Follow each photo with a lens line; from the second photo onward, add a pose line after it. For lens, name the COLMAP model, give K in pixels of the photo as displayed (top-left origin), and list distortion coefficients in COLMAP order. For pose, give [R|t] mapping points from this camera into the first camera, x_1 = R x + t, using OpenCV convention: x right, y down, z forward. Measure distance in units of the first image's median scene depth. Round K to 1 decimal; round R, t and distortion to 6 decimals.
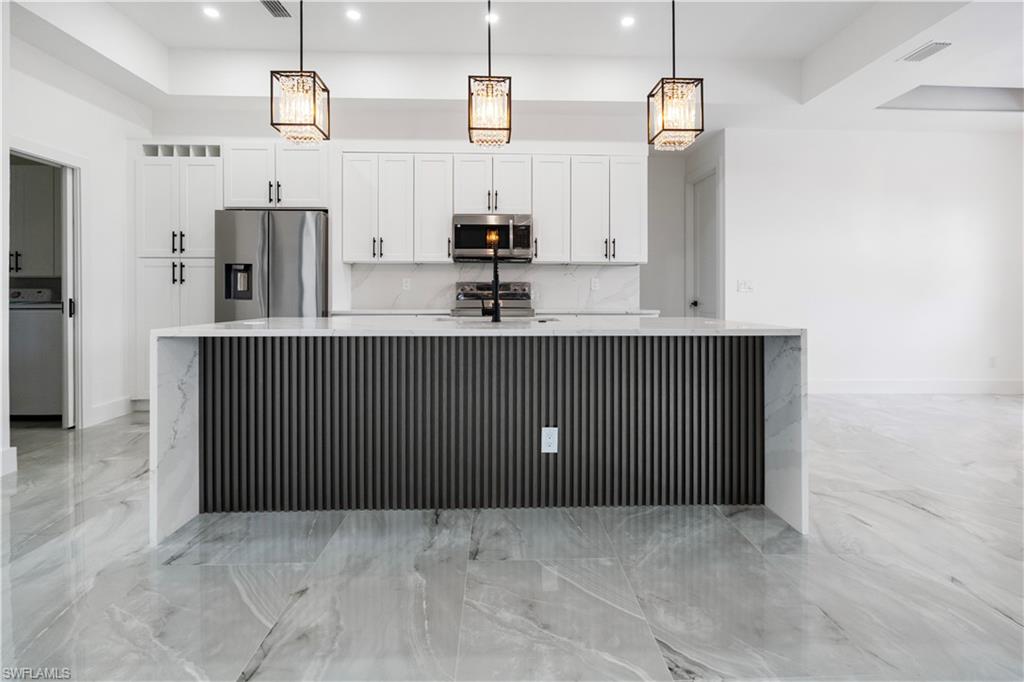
lens RADIAL K [[472.5, 0, 512.4], [0, 472.5, 291.3], [0, 0, 1]] dist [-0.002788, -0.000034]
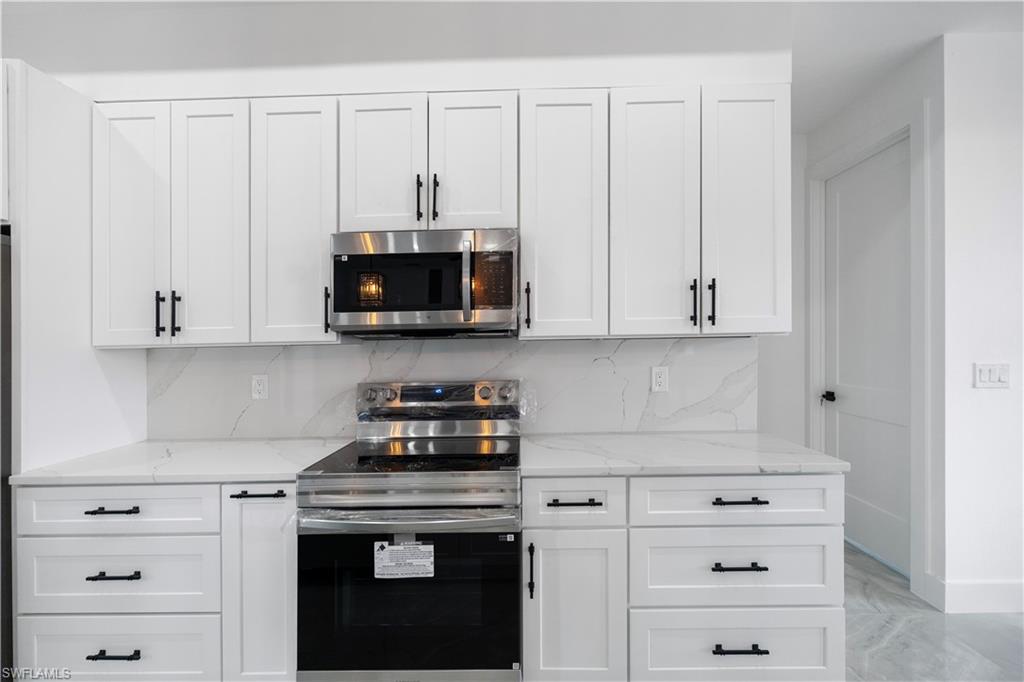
lens RADIAL K [[447.8, 0, 512.0], [0, 447.8, 341.0], [0, 0, 1]] dist [-0.002297, -0.000324]
pose [[0.998437, -0.020463, -0.052018, 0.061692], [0.020463, 0.999790, -0.000515, -0.064976], [0.052017, -0.000550, 0.998646, 0.647570]]
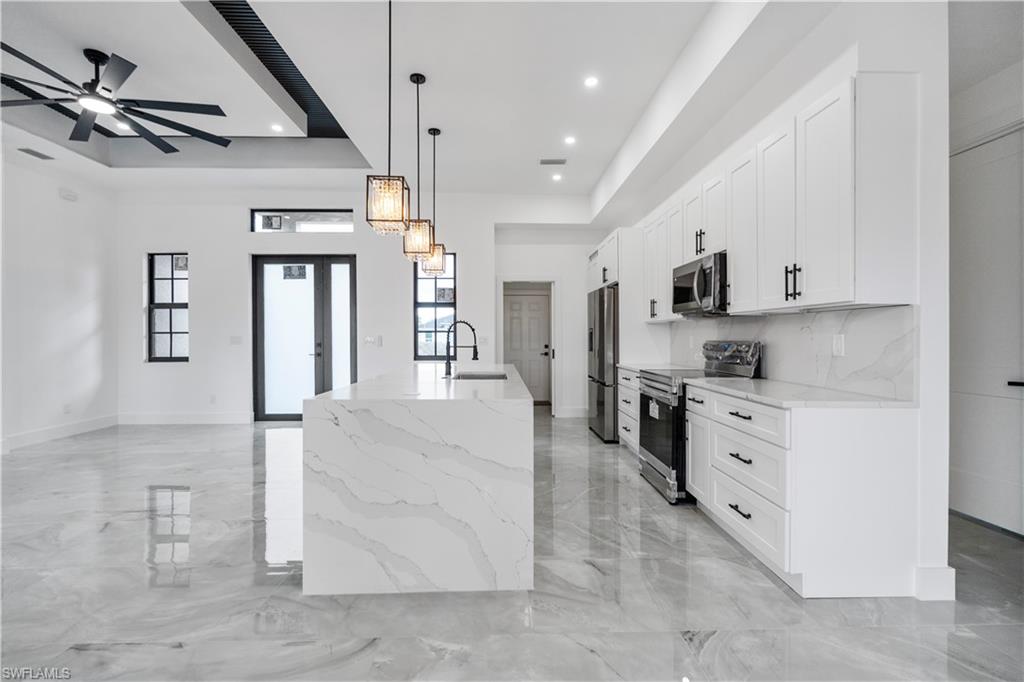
lens RADIAL K [[455.5, 0, 498.8], [0, 455.5, 331.7], [0, 0, 1]] dist [0.004207, 0.000361]
pose [[-0.024216, -0.011328, -0.999643, 0.819449], [0.004083, 0.999926, -0.011430, -0.030671], [0.999698, -0.004359, -0.024168, 0.730207]]
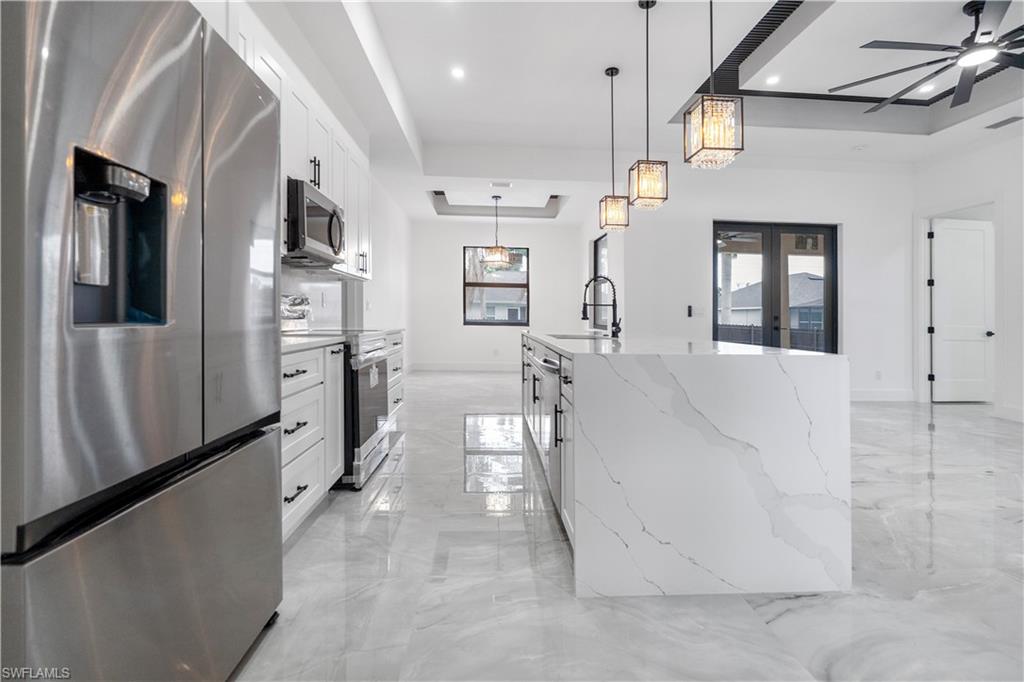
lens RADIAL K [[471.6, 0, 522.1], [0, 471.6, 316.0], [0, 0, 1]] dist [0.001877, 0.000453]
pose [[-0.037586, -0.000997, 0.999293, -0.789451], [-0.019651, 0.999807, 0.000258, 0.007875], [-0.999100, -0.019627, -0.037599, 0.799775]]
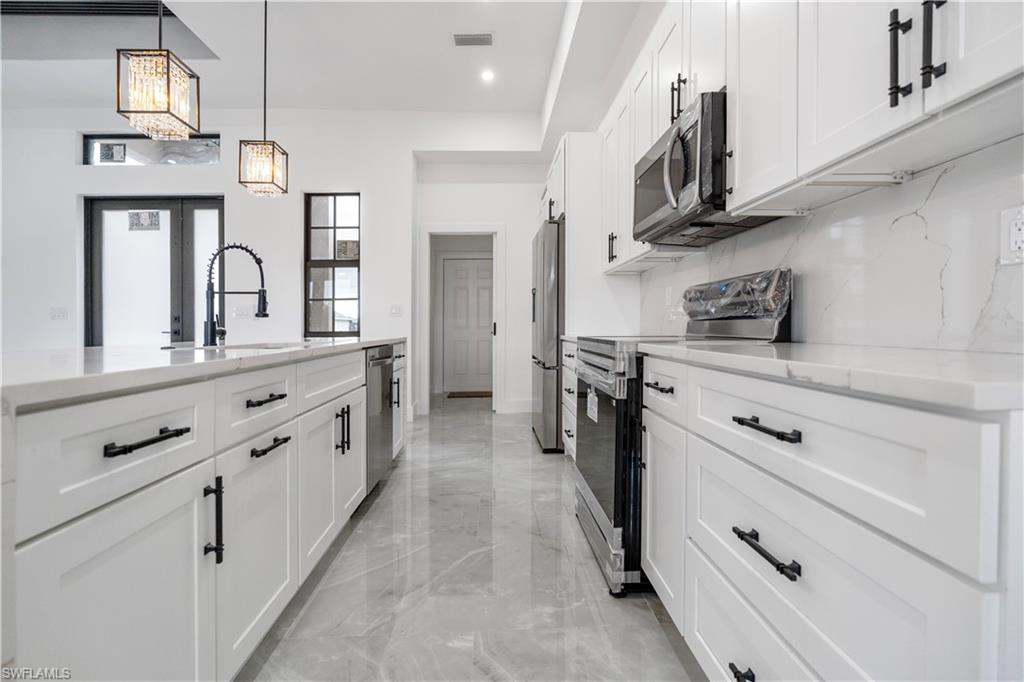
lens RADIAL K [[458.3, 0, 506.6], [0, 458.3, 336.5], [0, 0, 1]] dist [-0.005409, -0.000049]
pose [[0.000567, 0.019788, -0.999804, 0.432588], [0.011323, 0.999740, 0.019793, 0.025021], [0.999936, -0.011332, 0.000342, 0.908740]]
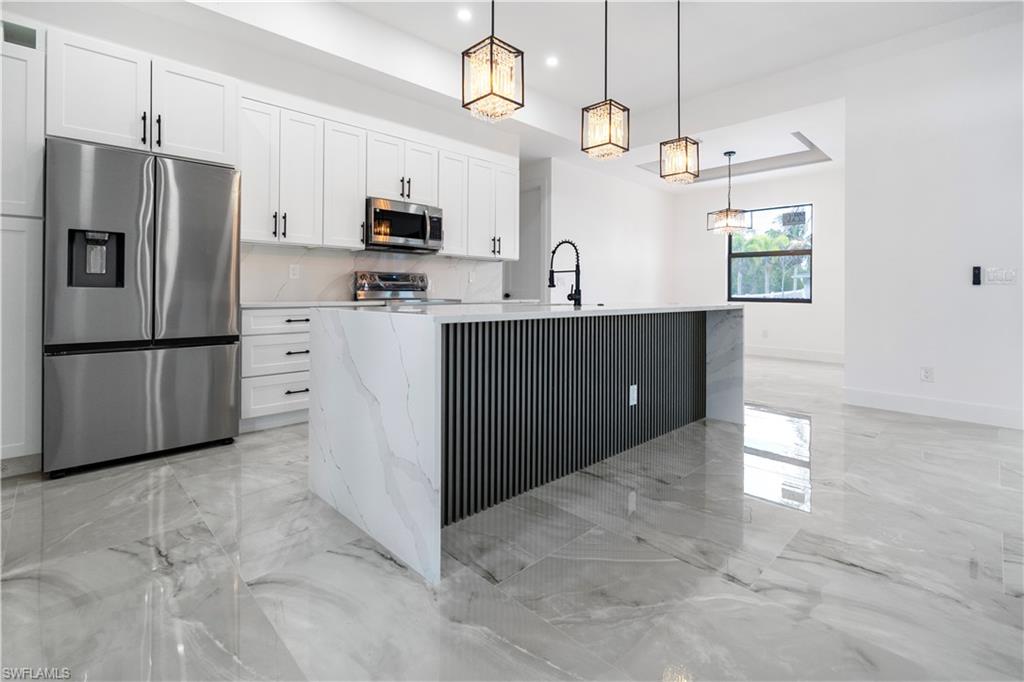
lens RADIAL K [[472.5, 0, 512.4], [0, 472.5, 291.3], [0, 0, 1]] dist [-0.002788, -0.000034]
pose [[0.738456, 0.004002, 0.674290, -0.576590], [-0.007004, 0.999974, 0.001736, 0.017420], [-0.674265, -0.006005, 0.738465, 0.150459]]
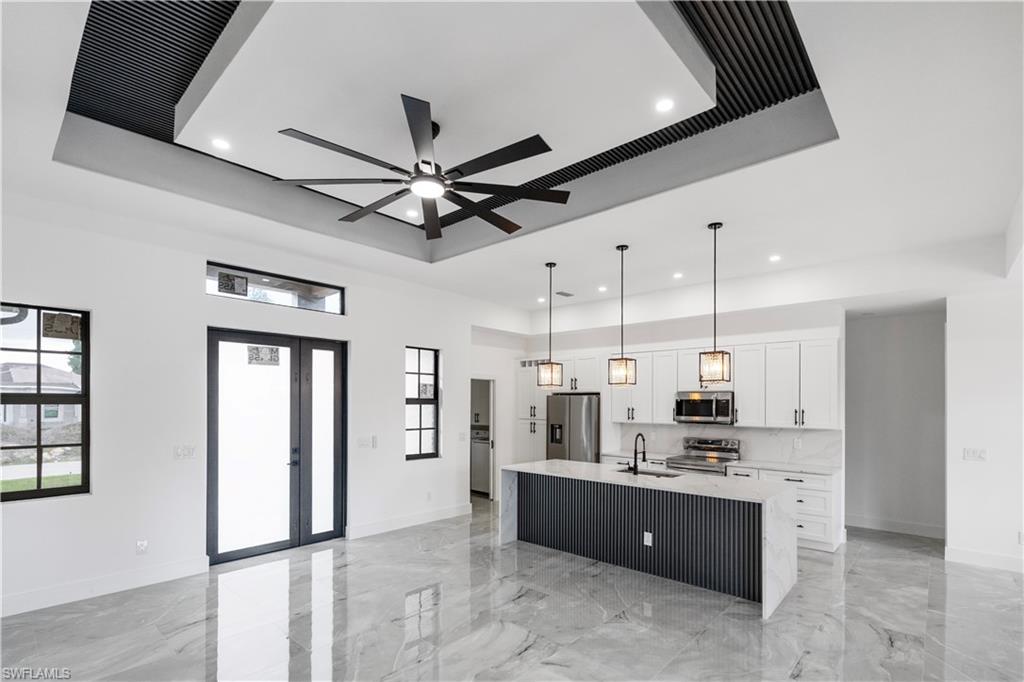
lens RADIAL K [[478.7, 0, 514.1], [0, 478.7, 398.4], [0, 0, 1]] dist [-0.000827, -0.000125]
pose [[0.718031, -0.004205, -0.695999, 0.592143], [-0.003277, 0.999950, -0.009423, -0.137741], [0.696004, 0.009047, 0.717981, -0.454075]]
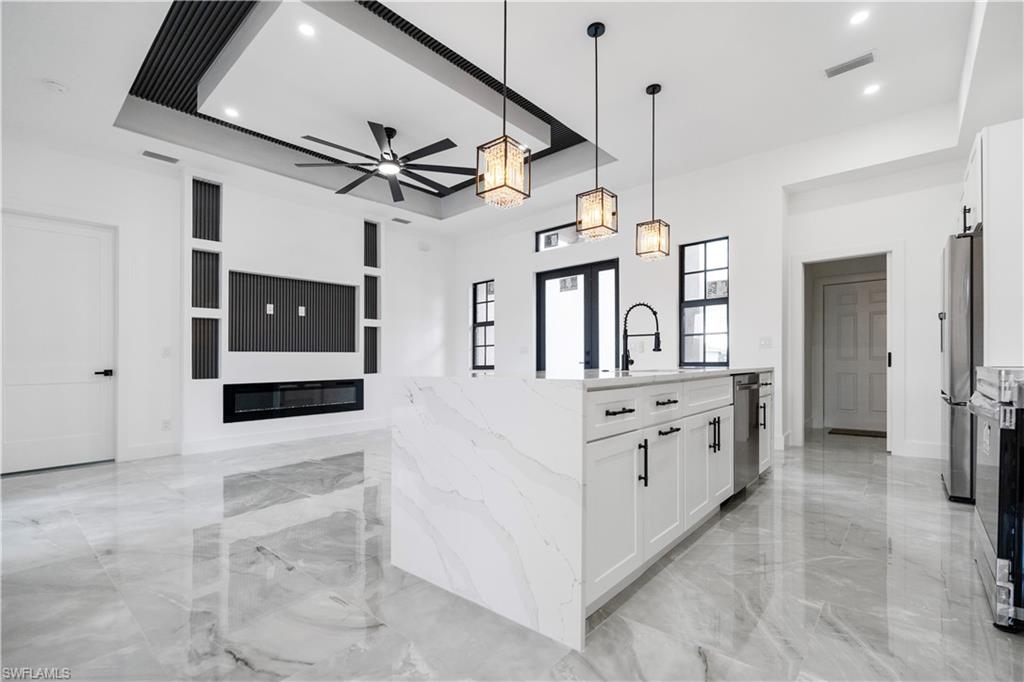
lens RADIAL K [[455.4, 0, 512.9], [0, 455.4, 356.1], [0, 0, 1]] dist [0.002222, -0.000156]
pose [[-0.684537, -0.003260, -0.728971, 0.600404], [0.012438, 0.999792, -0.016151, 0.027058], [0.728872, -0.020123, -0.684354, 0.964923]]
